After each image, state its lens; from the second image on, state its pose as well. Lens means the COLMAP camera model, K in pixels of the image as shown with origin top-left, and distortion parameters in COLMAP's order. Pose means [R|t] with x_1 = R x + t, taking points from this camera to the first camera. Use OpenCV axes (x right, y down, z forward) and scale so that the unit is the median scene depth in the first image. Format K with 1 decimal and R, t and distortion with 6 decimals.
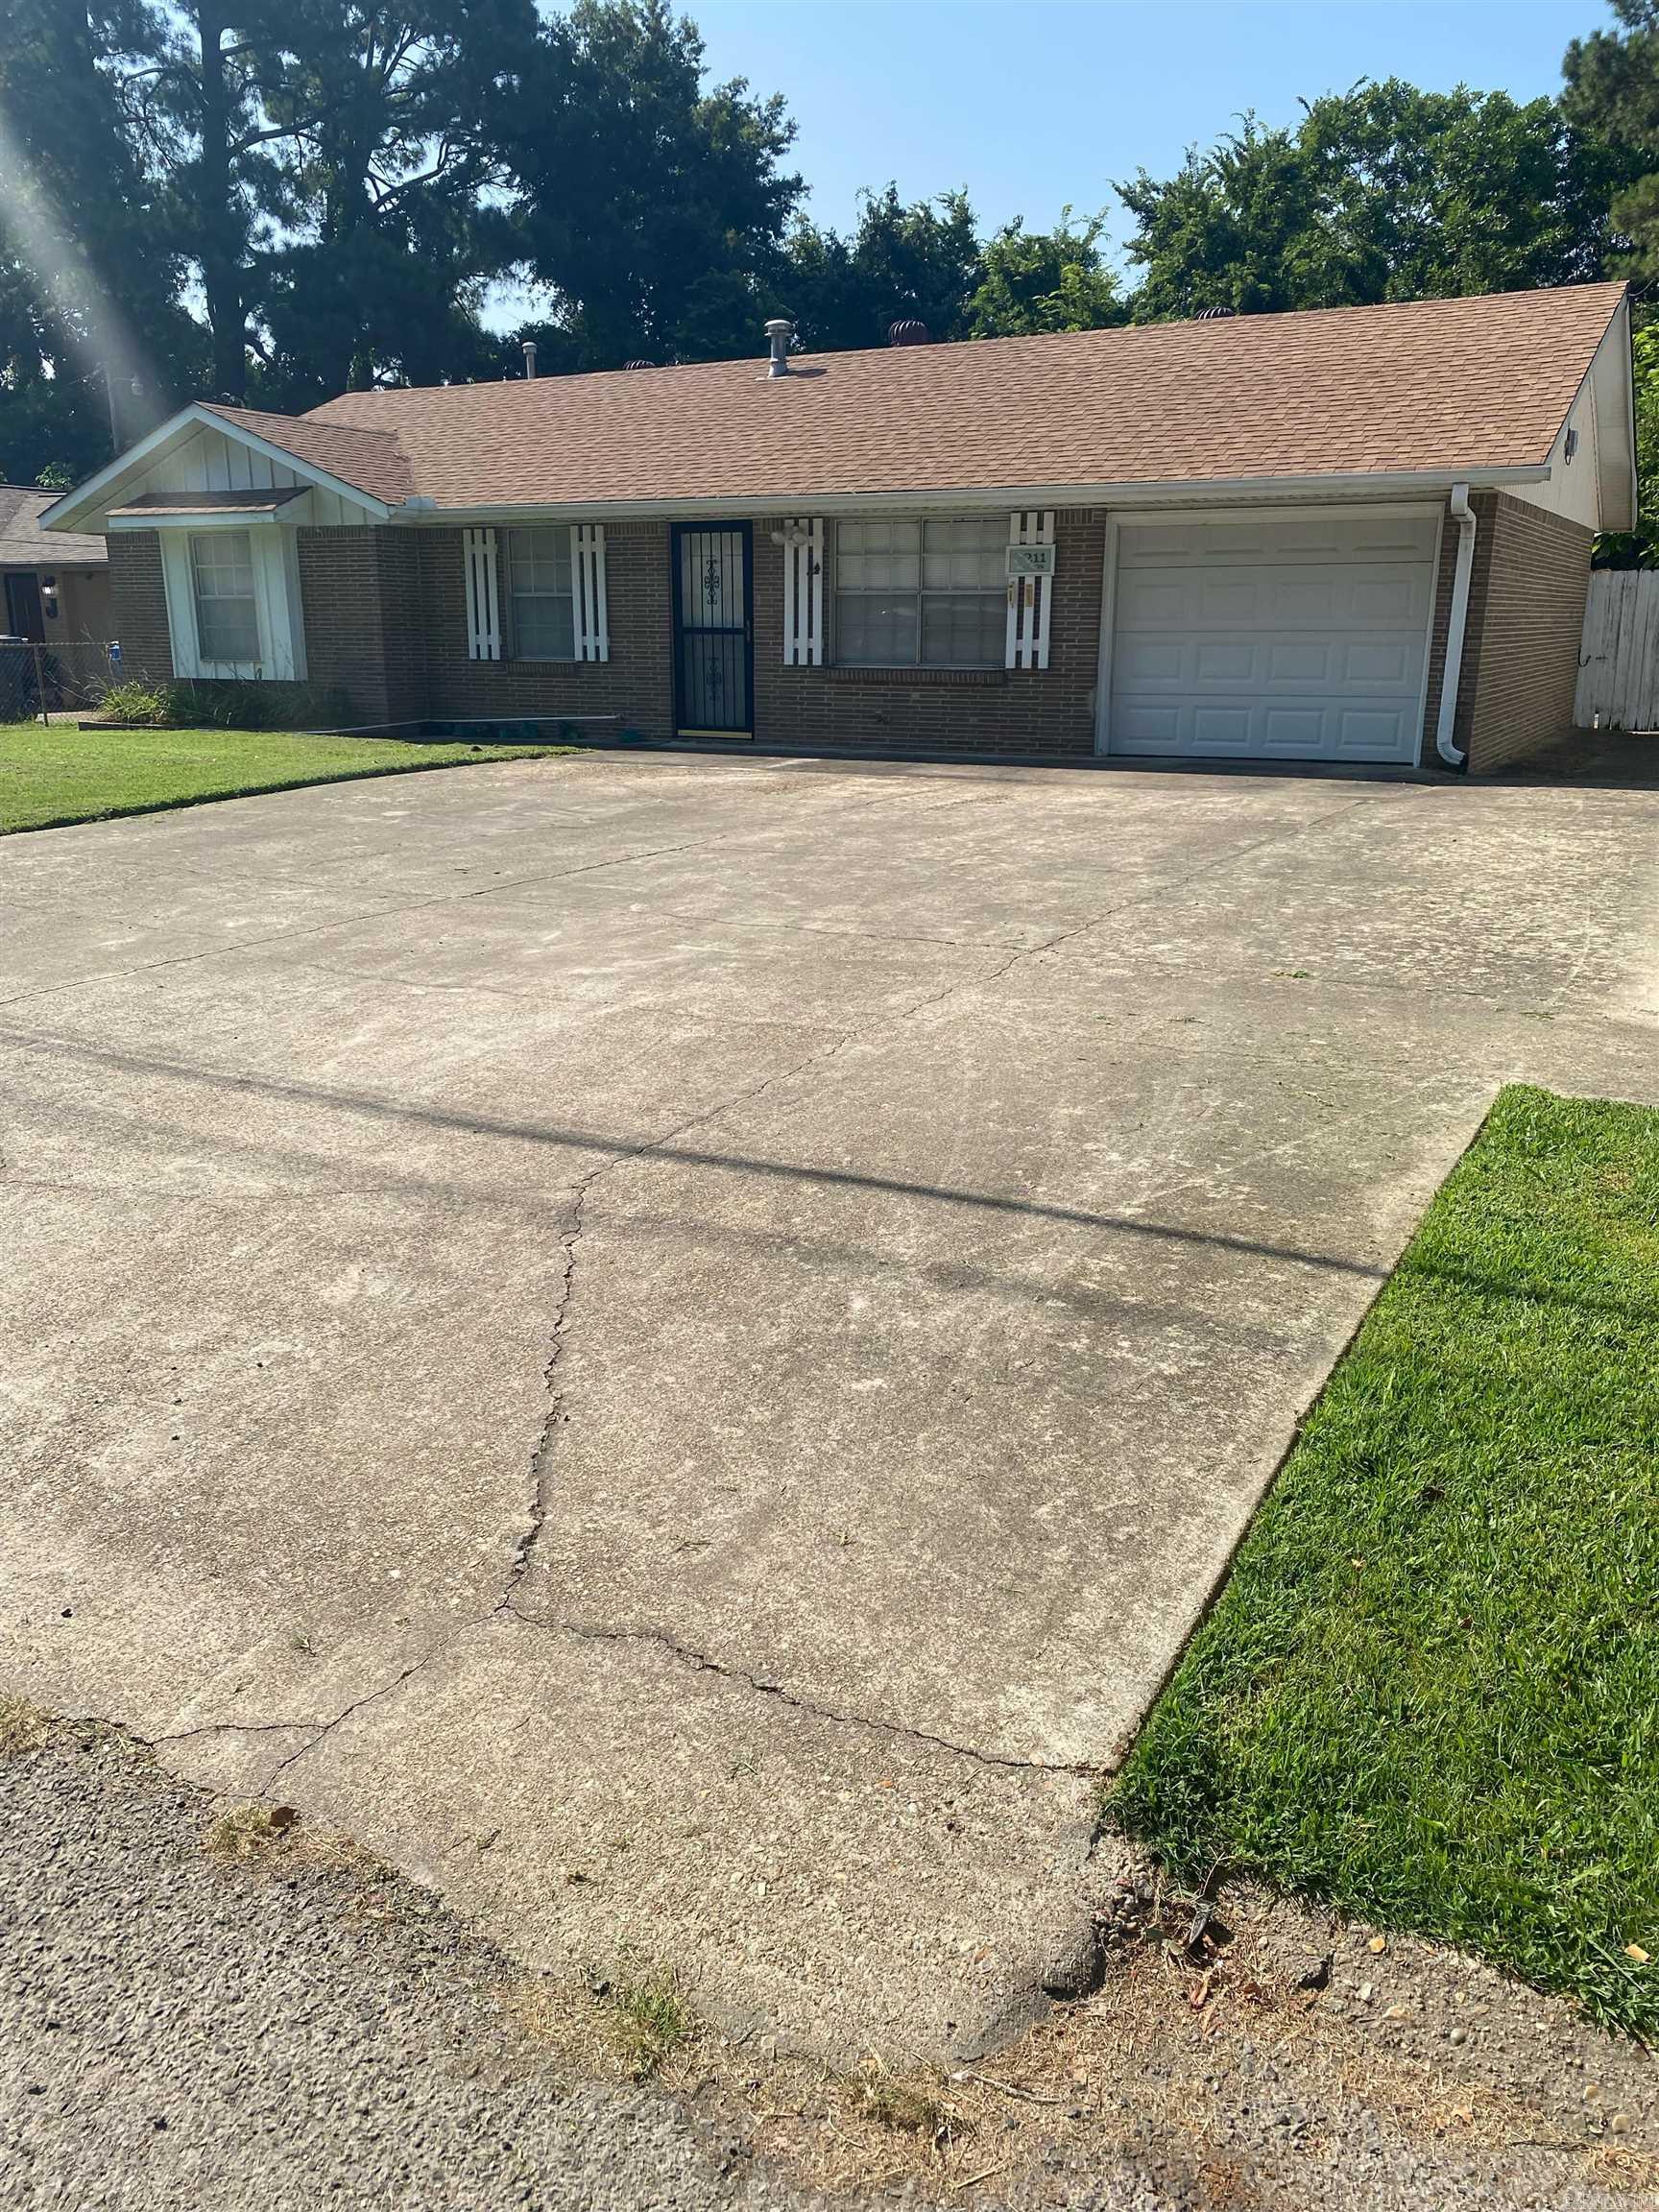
lens RADIAL K [[1755.3, 0, 829.5], [0, 1755.3, 1106.0], [0, 0, 1]] dist [-0.007932, -0.007187]
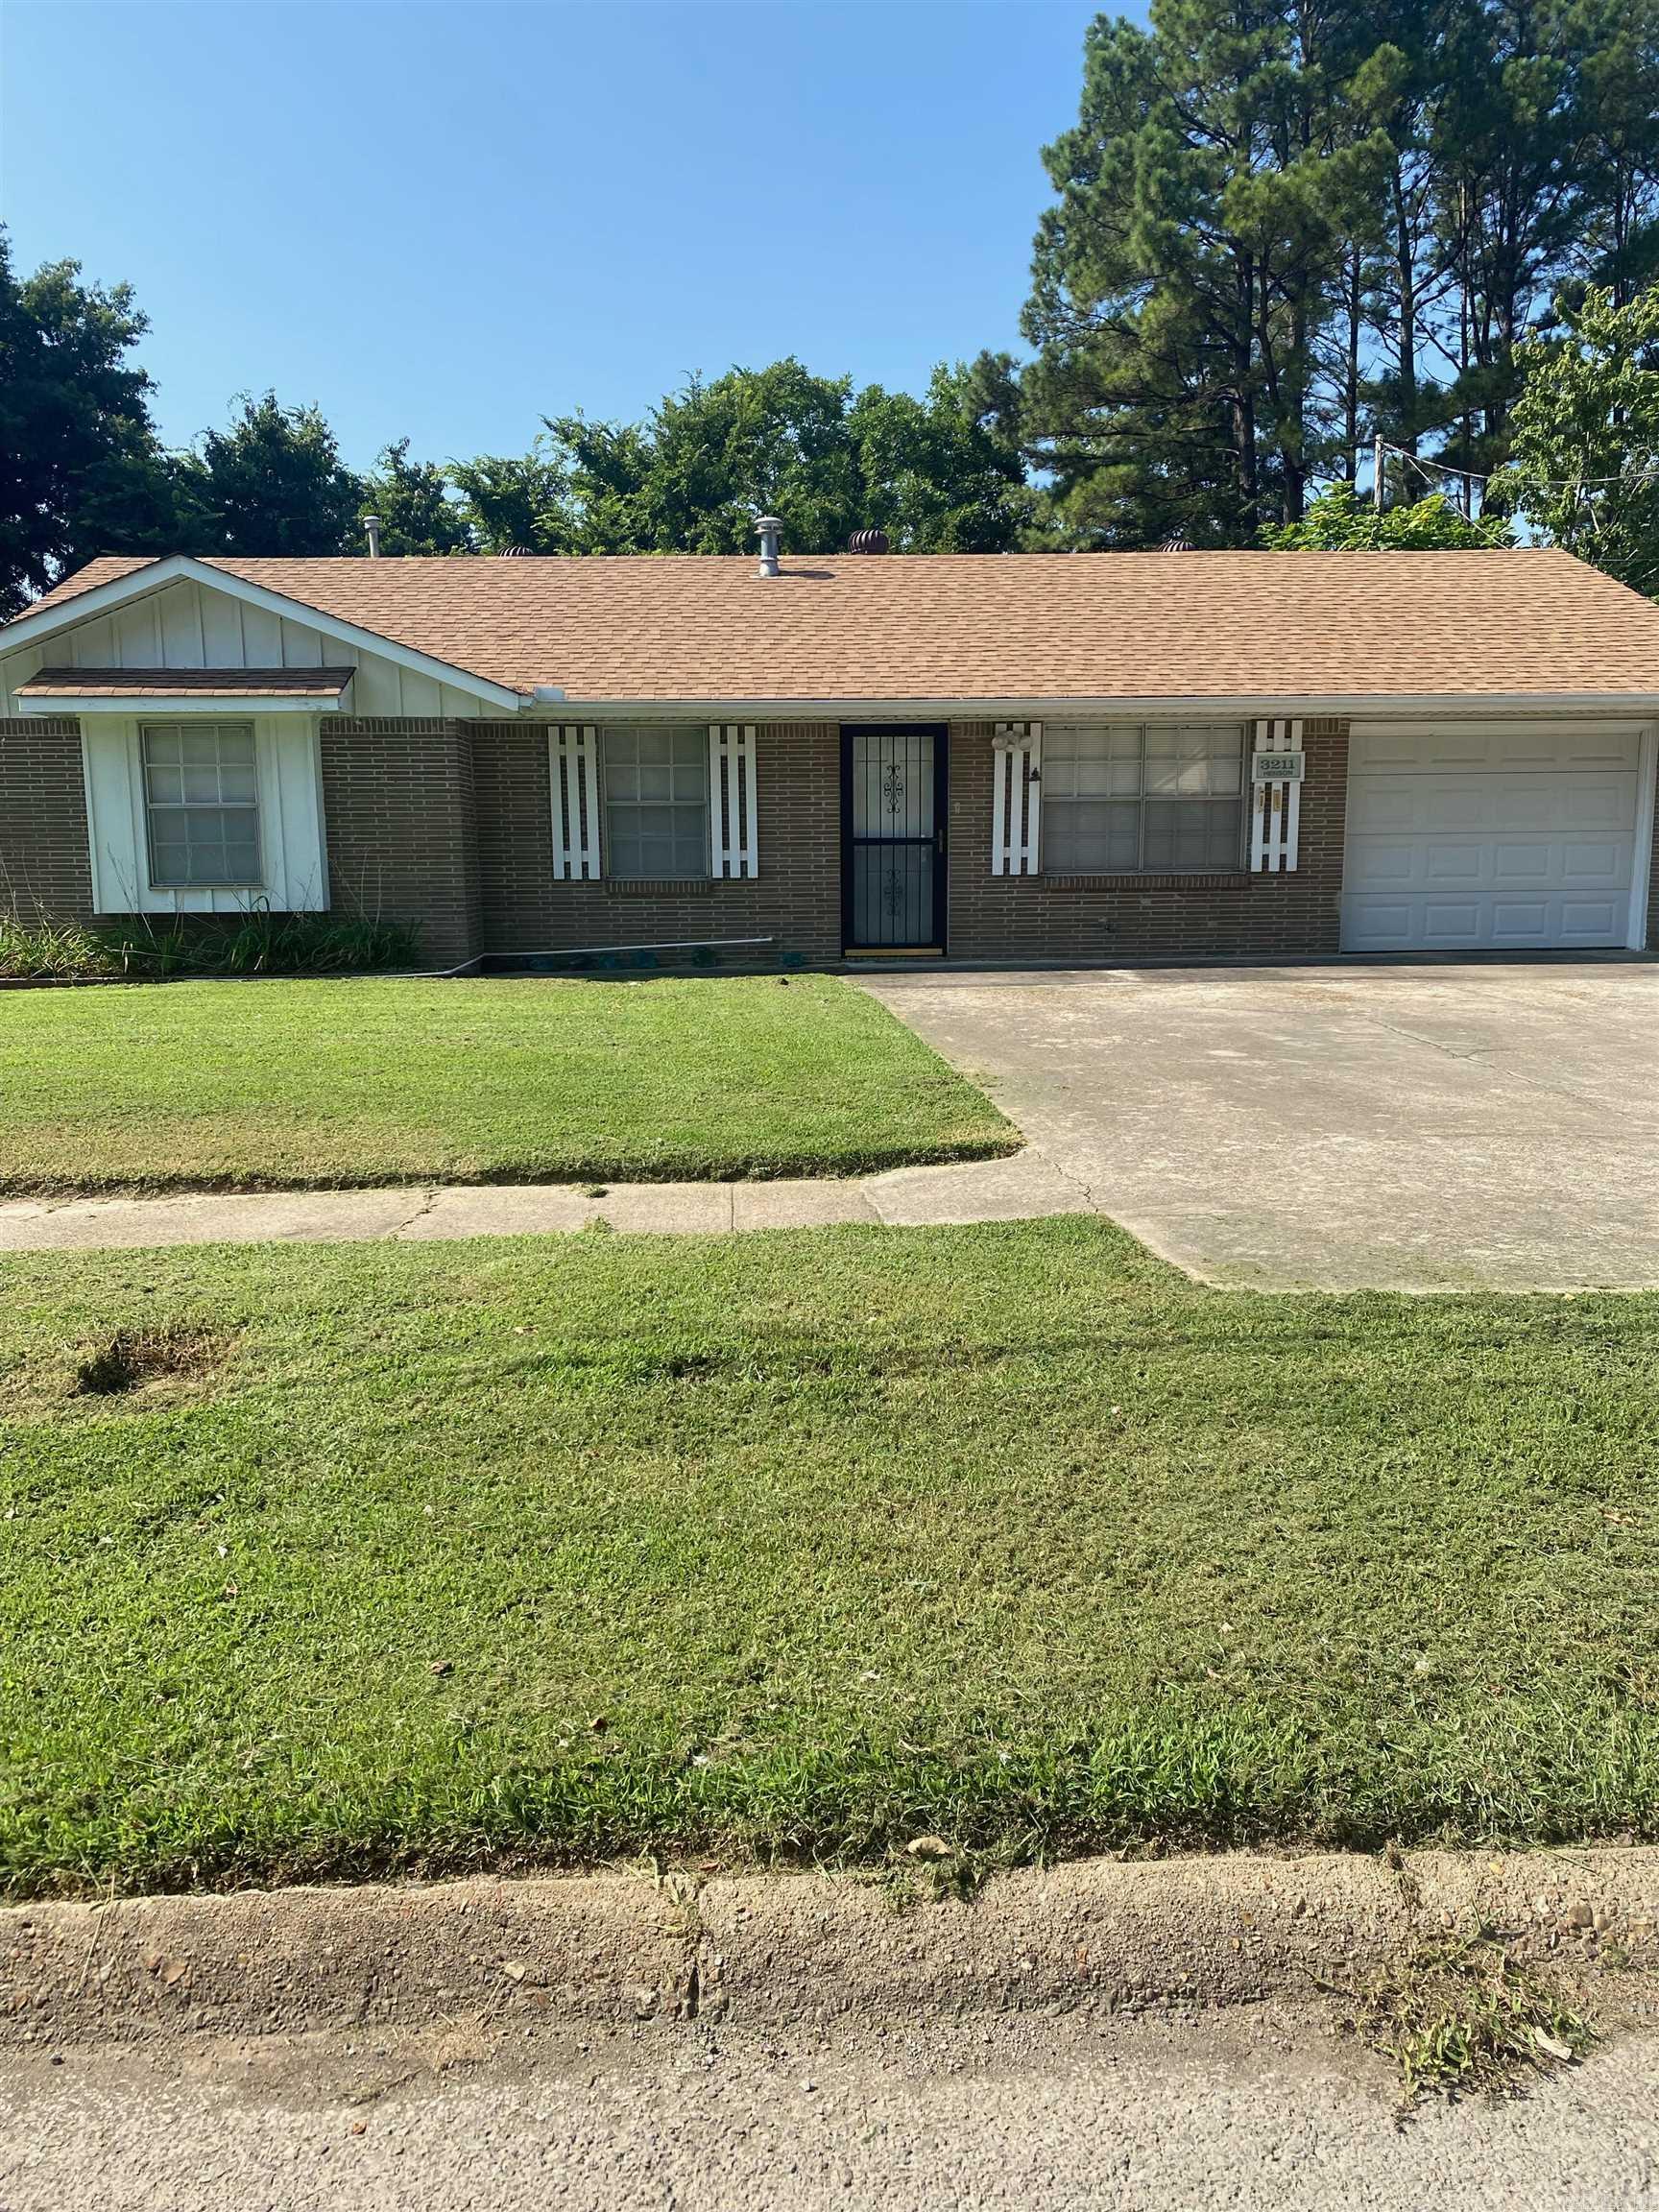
lens RADIAL K [[1648.2, 0, 829.5], [0, 1648.2, 1106.0], [0, 0, 1]] dist [0.050082, -0.076716]
pose [[0.849946, -0.097008, 0.517862, -0.550244], [0.151828, 0.986305, -0.064430, -0.083699], [-0.504520, 0.133388, 0.853034, 0.298719]]
